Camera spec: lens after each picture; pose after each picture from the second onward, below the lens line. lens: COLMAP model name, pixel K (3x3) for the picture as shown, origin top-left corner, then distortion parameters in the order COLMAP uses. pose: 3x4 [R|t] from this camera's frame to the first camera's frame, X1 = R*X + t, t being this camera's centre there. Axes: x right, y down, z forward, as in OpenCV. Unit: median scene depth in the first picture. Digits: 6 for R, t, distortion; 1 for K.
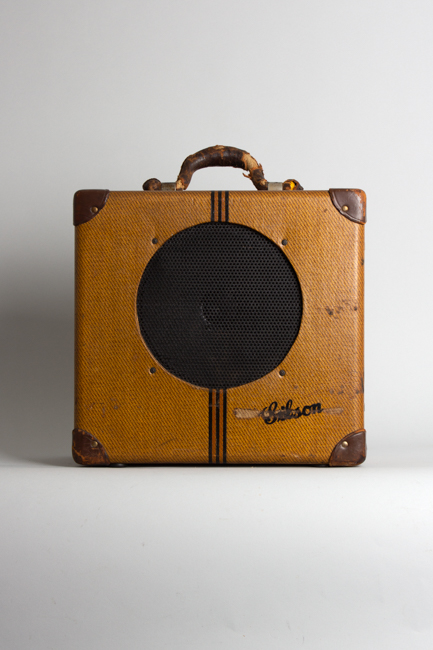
lens RADIAL K [[1858.6, 0, 216.1], [0, 1858.6, 325.4], [0, 0, 1]] dist [-0.109588, 0.000000]
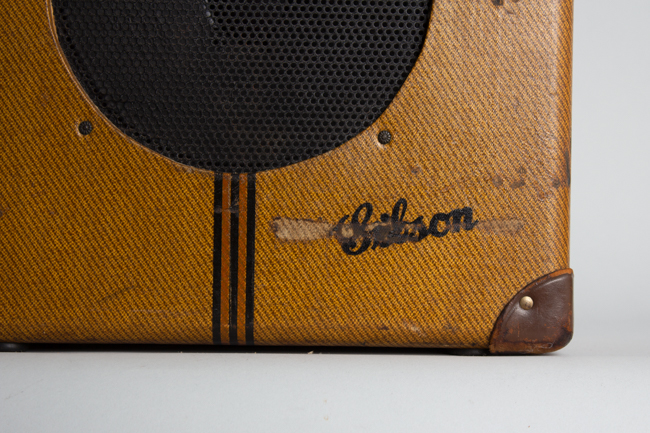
lens RADIAL K [[1674.6, 0, 325.9], [0, 1674.6, 216.4], [0, 0, 1]] dist [0.042809, 0.000000]
pose [[0.997927, 0.013239, 0.062978, -0.002542], [-0.013210, 0.999912, -0.000883, 0.044568], [-0.062984, 0.000050, 0.998015, 0.609060]]
